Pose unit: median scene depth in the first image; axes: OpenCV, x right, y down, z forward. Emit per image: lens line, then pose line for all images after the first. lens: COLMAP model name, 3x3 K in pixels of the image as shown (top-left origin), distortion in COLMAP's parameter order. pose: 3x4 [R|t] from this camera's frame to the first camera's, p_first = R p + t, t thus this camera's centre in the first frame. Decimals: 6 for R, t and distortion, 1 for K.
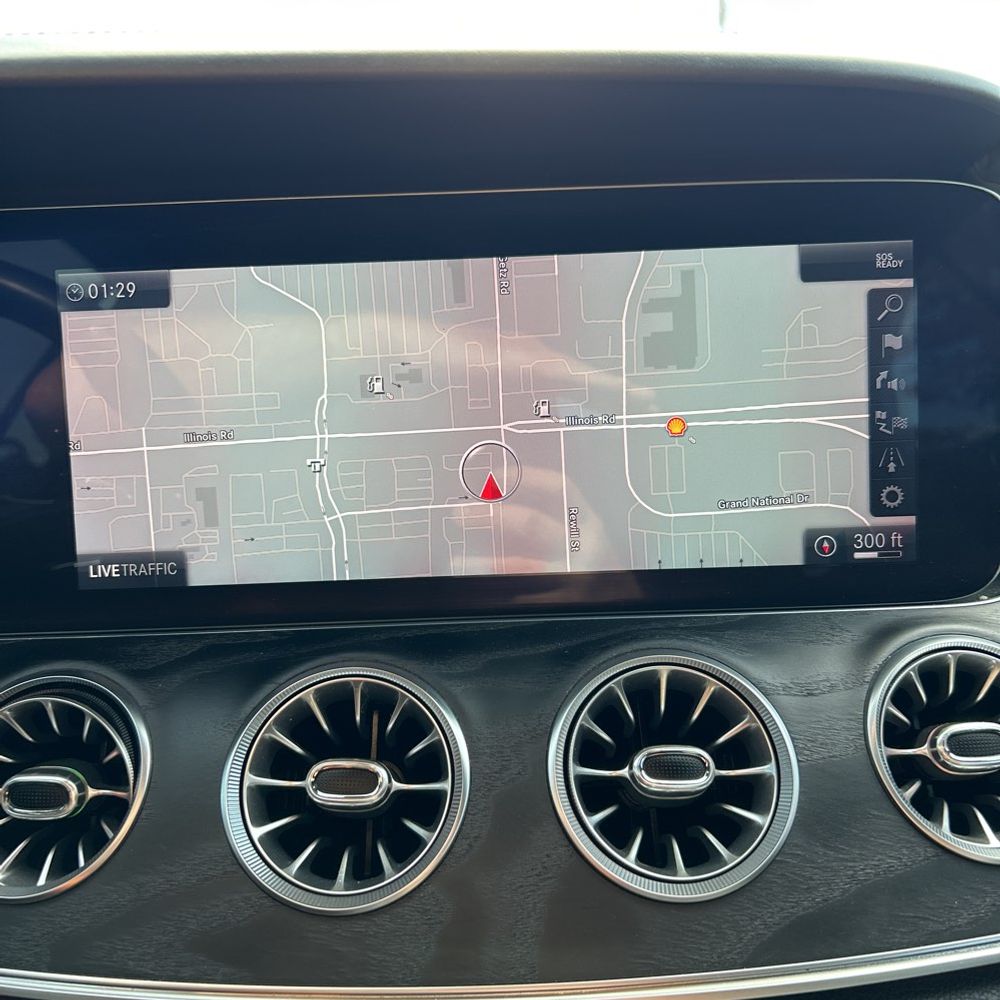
lens RADIAL K [[1016.1, 0, 502.3], [0, 1016.1, 496.7], [0, 0, 1]] dist [0.010753, 0.000000]
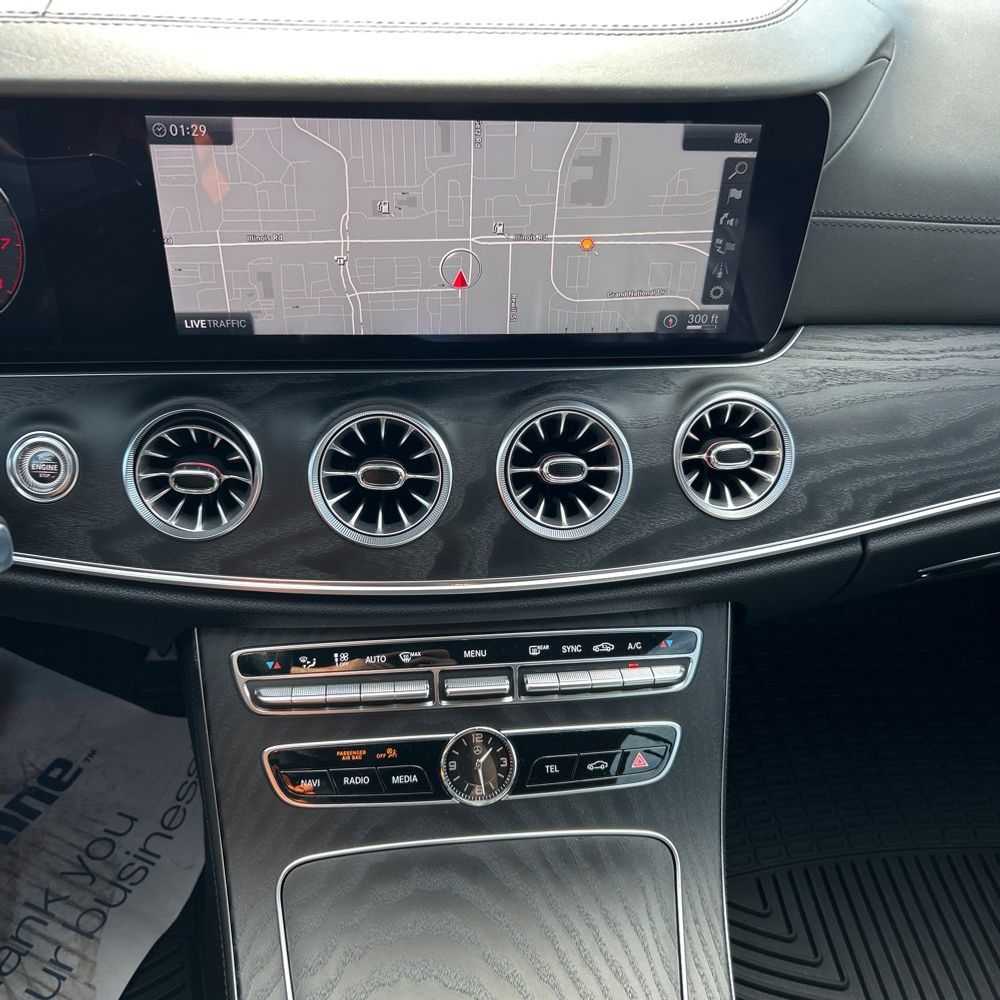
lens RADIAL K [[1016.1, 0, 493.9], [0, 1016.1, 503.9], [0, 0, 1]] dist [0.010753, 0.000000]
pose [[0.989909, -0.005130, 0.141611, -0.198606], [-0.068078, 0.859246, 0.507013, -0.549027], [-0.124280, -0.511537, 0.850226, -0.502128]]
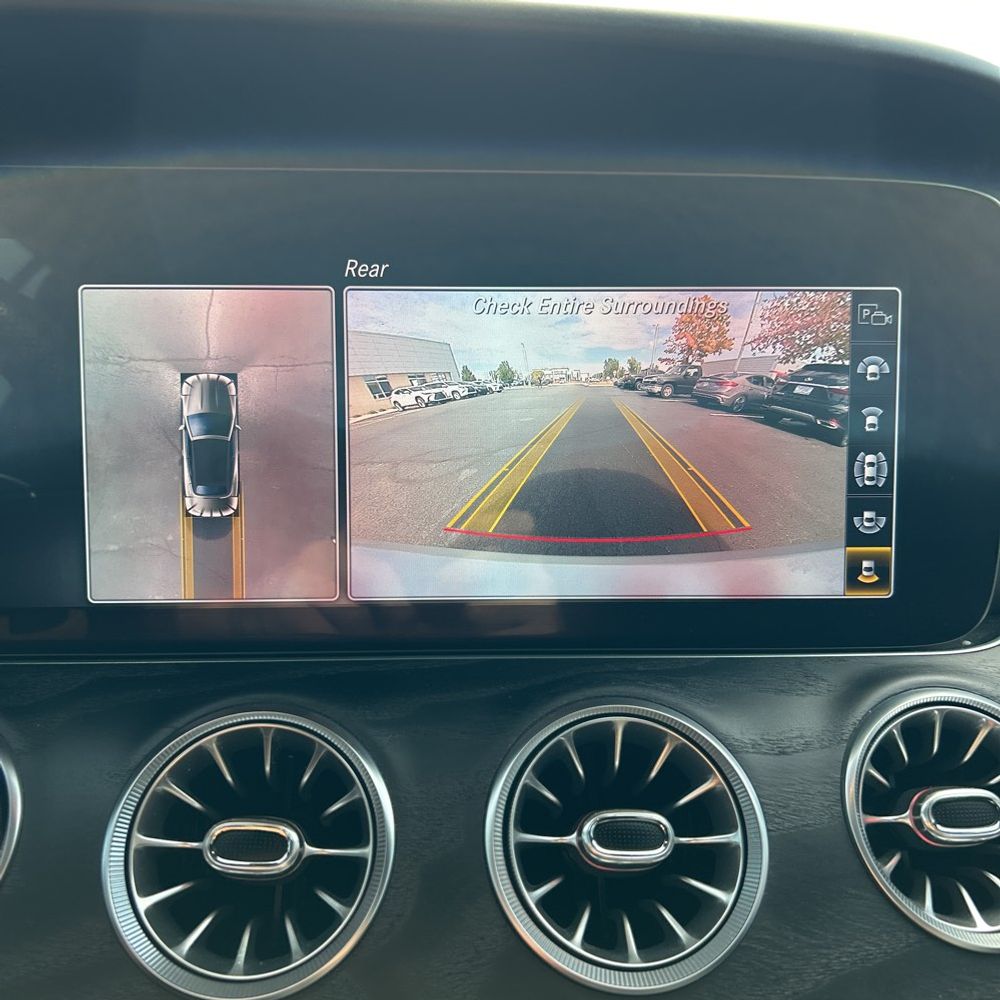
lens RADIAL K [[1016.1, 0, 501.6], [0, 1016.1, 500.6], [0, 0, 1]] dist [0.010753, 0.000000]
pose [[0.998115, 0.031994, 0.052380, 0.004105], [-0.032284, 0.999468, 0.004699, -0.021987], [-0.052202, -0.006381, 0.998616, 0.125371]]
